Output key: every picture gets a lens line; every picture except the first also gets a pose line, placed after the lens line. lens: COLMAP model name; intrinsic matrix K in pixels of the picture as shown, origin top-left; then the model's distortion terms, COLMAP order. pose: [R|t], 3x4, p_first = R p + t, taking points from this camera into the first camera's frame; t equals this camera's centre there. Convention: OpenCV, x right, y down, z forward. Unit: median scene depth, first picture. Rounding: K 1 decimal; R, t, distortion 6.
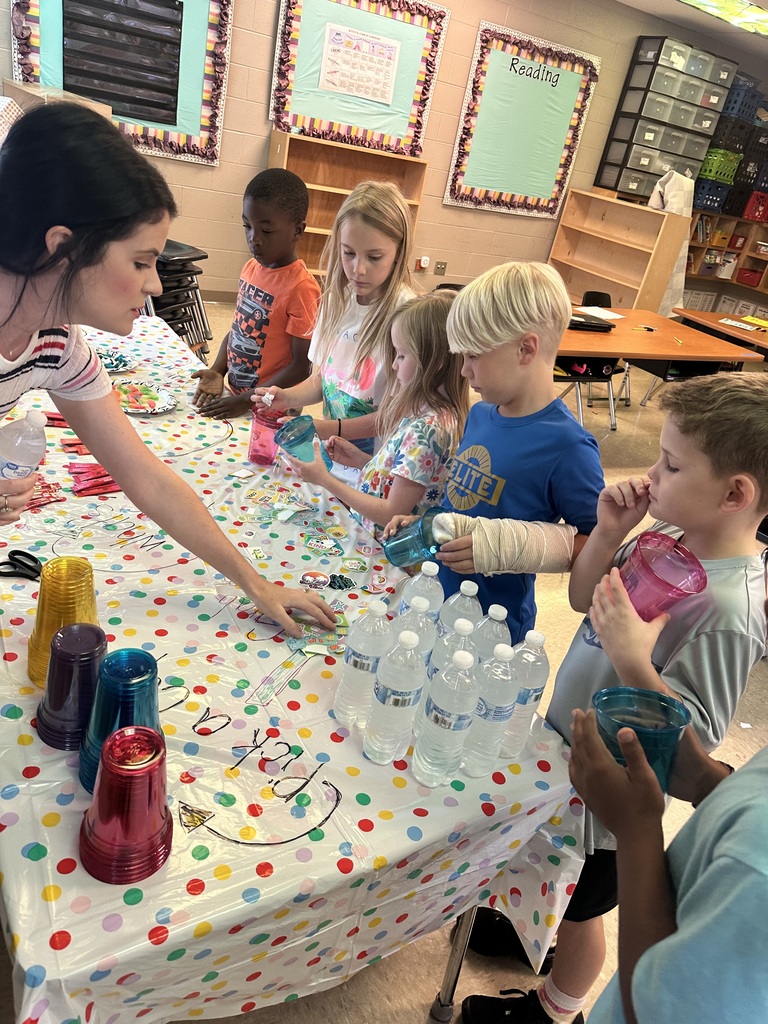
lens RADIAL K [[733.2, 0, 384.0], [0, 733.2, 512.0], [0, 0, 1]] dist [-0.000809, -0.005588]
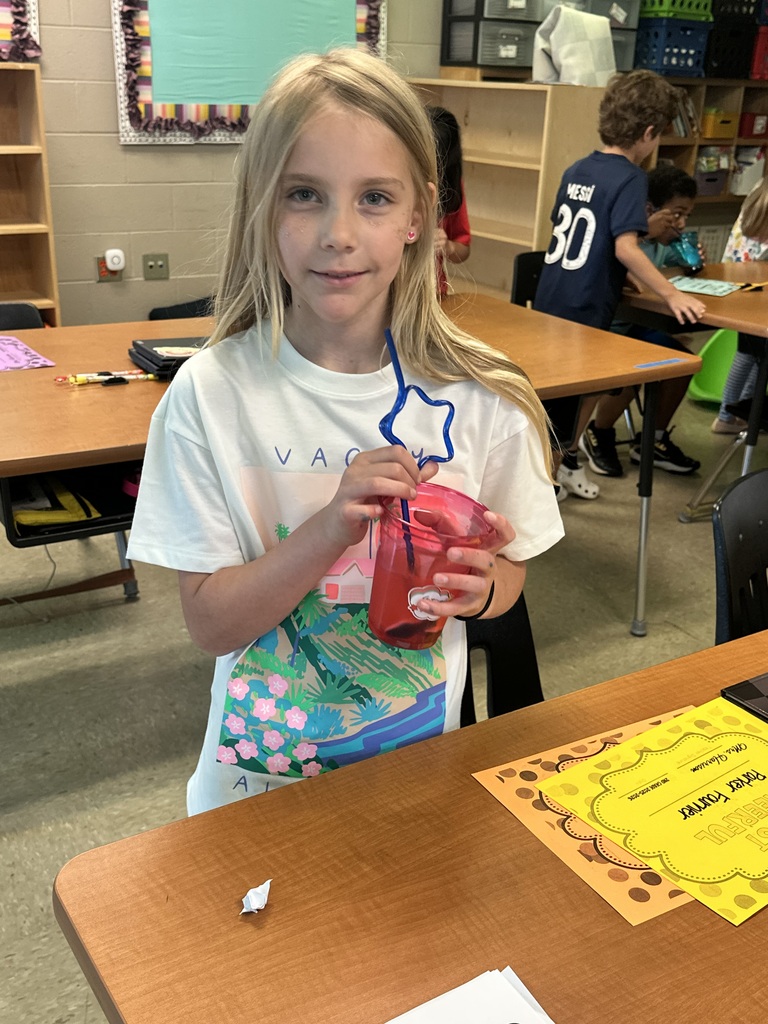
lens RADIAL K [[1121.9, 0, 384.0], [0, 1121.9, 512.0], [0, 0, 1]] dist [0.018065, -0.037208]
pose [[0.986849, -0.161287, -0.010742, 0.219358], [0.159287, 0.981618, -0.105140, -0.061699], [0.027502, 0.102046, 0.994399, 0.257280]]
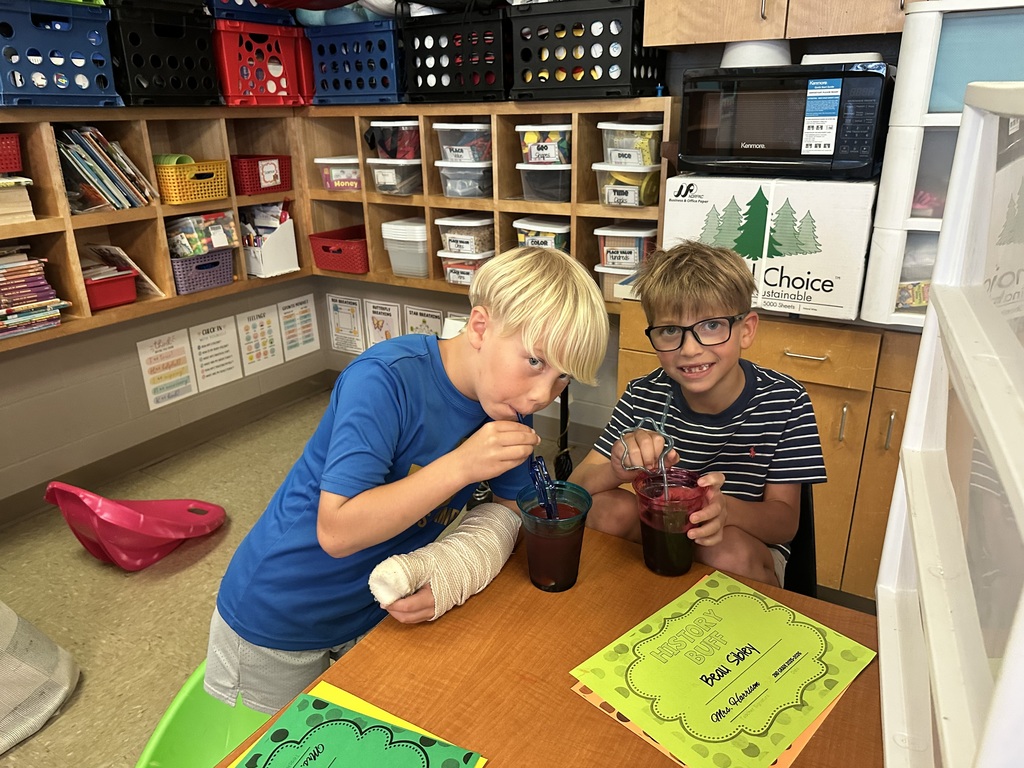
lens RADIAL K [[733.2, 0, 512.0], [0, 733.2, 384.0], [0, 0, 1]] dist [-0.000809, -0.005588]
pose [[0.855835, -0.357110, 0.374190, 0.505526], [0.387282, 0.921942, -0.005918, -0.274162], [-0.342869, 0.149982, 0.927333, 0.782512]]
